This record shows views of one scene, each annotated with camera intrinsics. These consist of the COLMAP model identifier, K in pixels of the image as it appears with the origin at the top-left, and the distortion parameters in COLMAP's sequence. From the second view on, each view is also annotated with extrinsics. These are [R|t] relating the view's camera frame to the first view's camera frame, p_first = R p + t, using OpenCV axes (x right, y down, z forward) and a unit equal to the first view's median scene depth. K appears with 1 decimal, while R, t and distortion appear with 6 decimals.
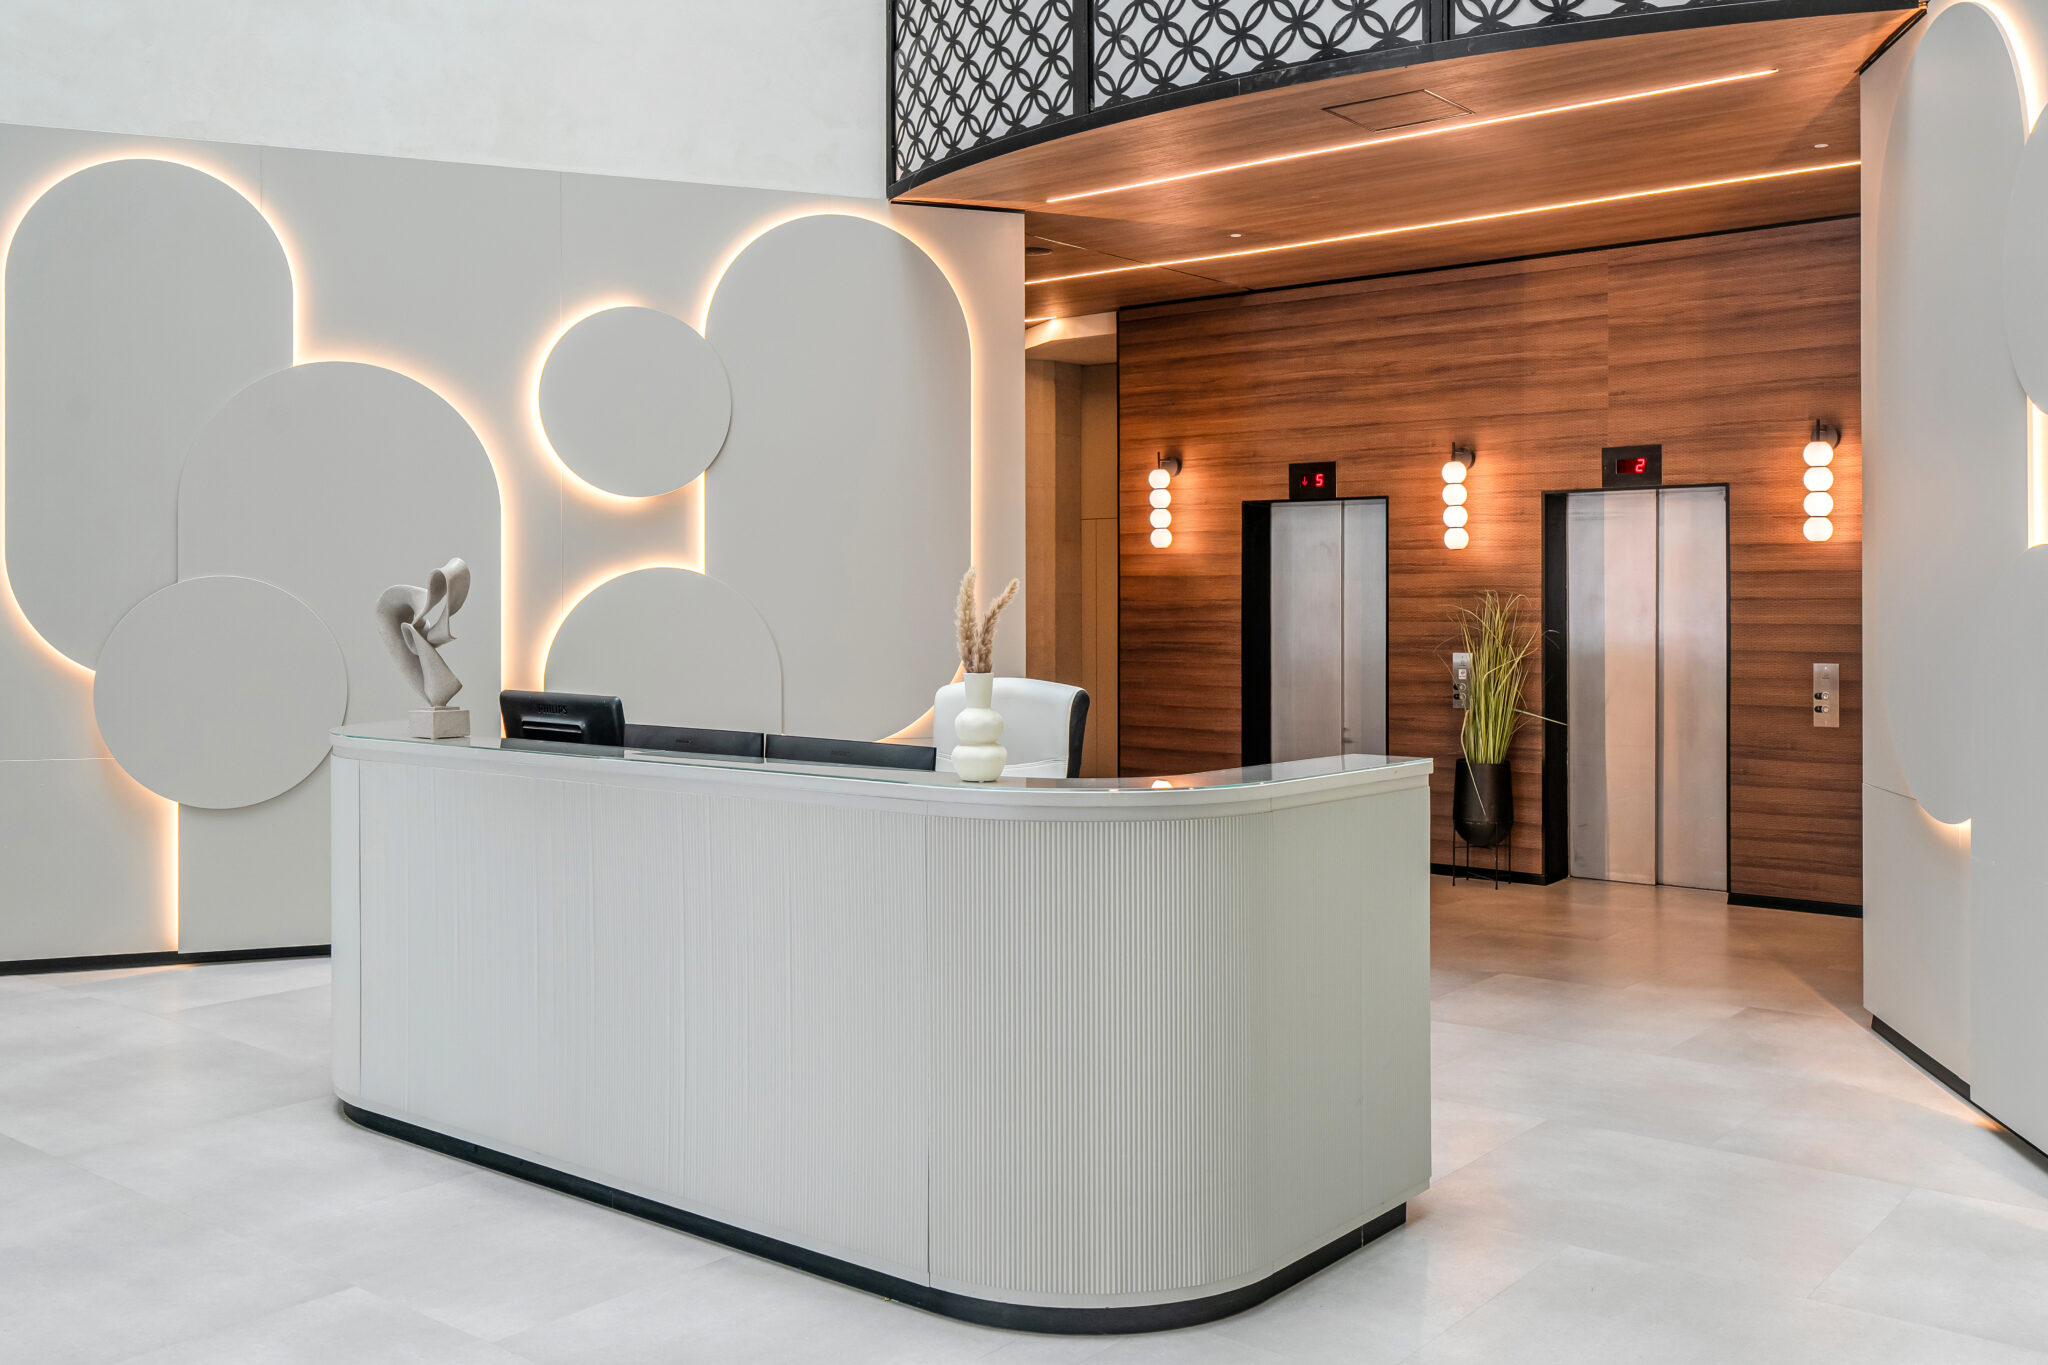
lens RADIAL K [[1838.0, 0, 990.4], [0, 1838.0, 580.9], [0, 0, 1]] dist [-0.007315, 0.006774]
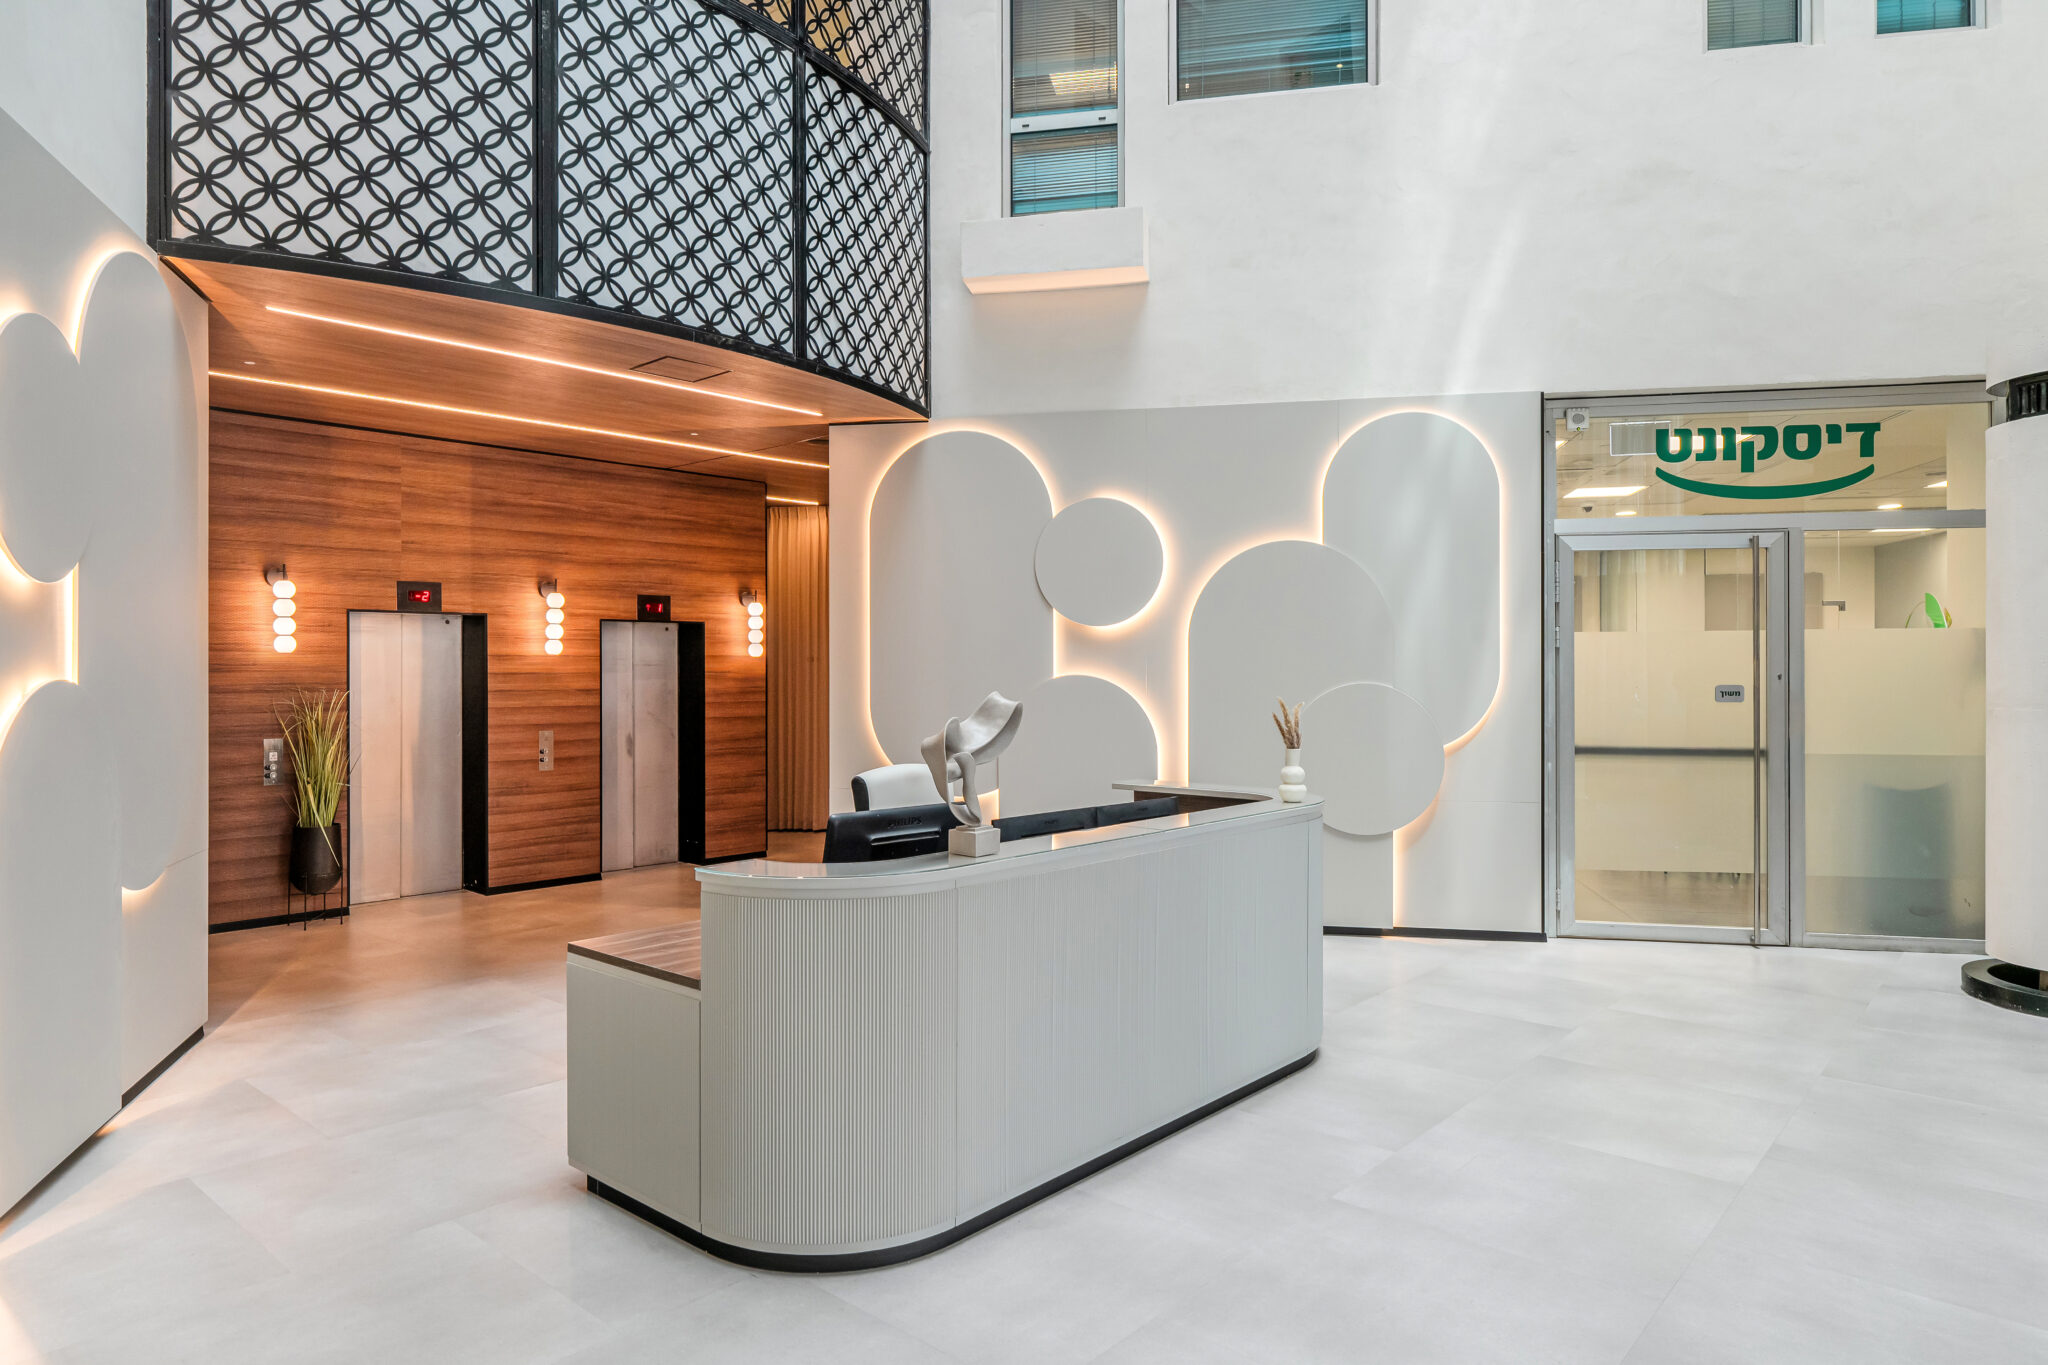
lens RADIAL K [[1232.2, 0, 1017.8], [0, 1232.2, 667.2], [0, 0, 1]] dist [0.001050, 0.000626]
pose [[0.036554, 0.000127, 0.999332, -0.586672], [-0.013423, 0.999910, 0.000364, -0.016079], [-0.999242, -0.013427, 0.036552, 0.533892]]
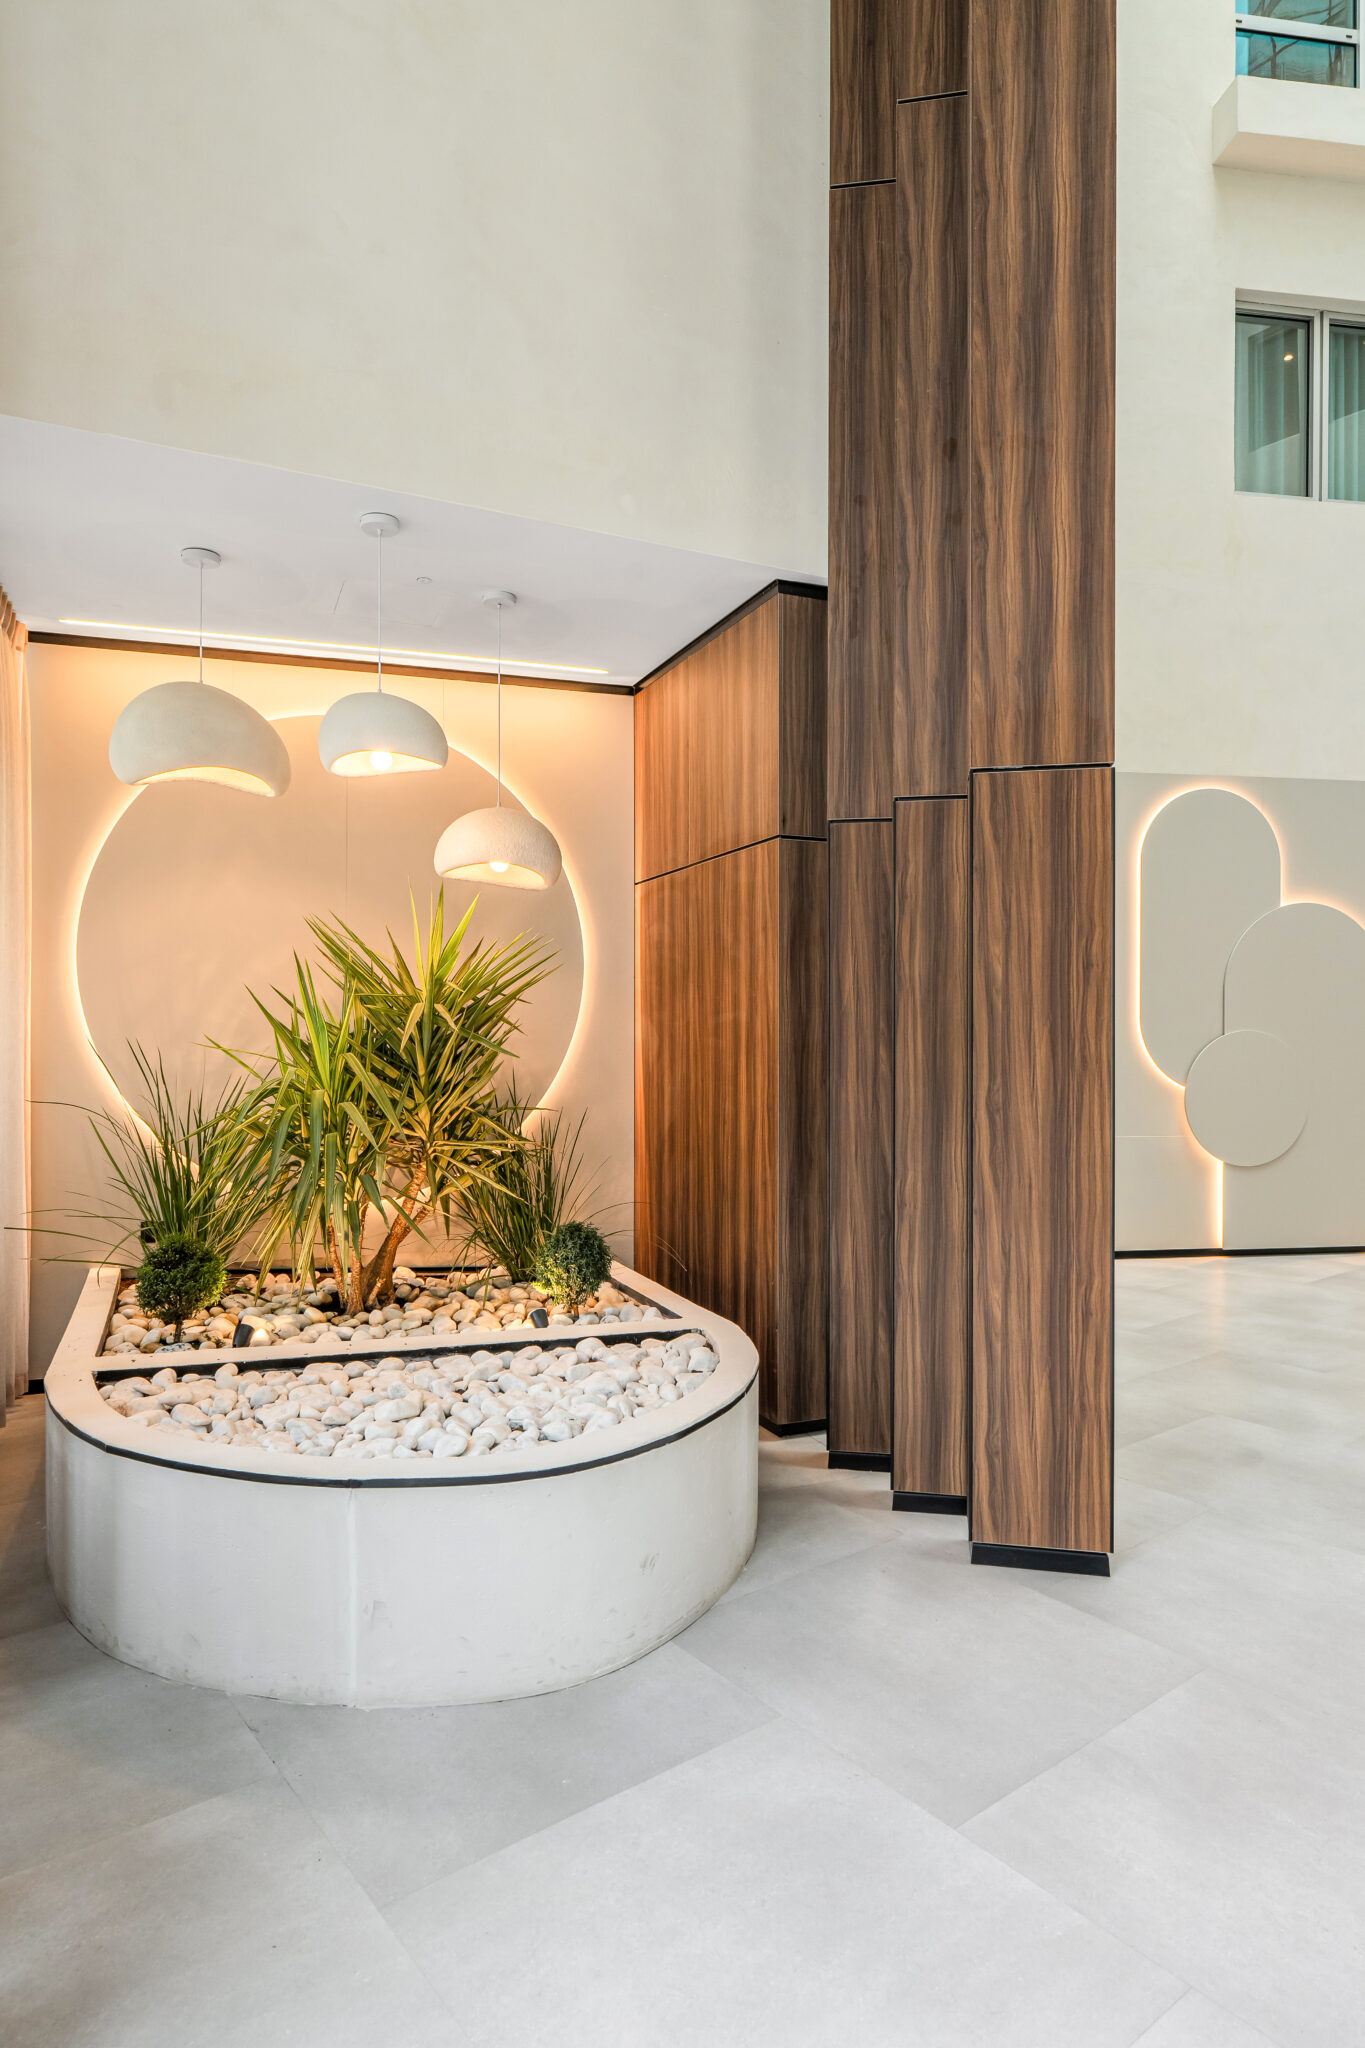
lens RADIAL K [[1232.2, 0, 671.0], [0, 1232.2, 1037.2], [0, 0, 1]] dist [0.001050, 0.000626]
pose [[0.979775, 0.005124, -0.200038, -0.584072], [-0.001730, 0.999852, 0.017138, -0.012597], [0.200096, -0.016445, 0.979638, -0.188681]]
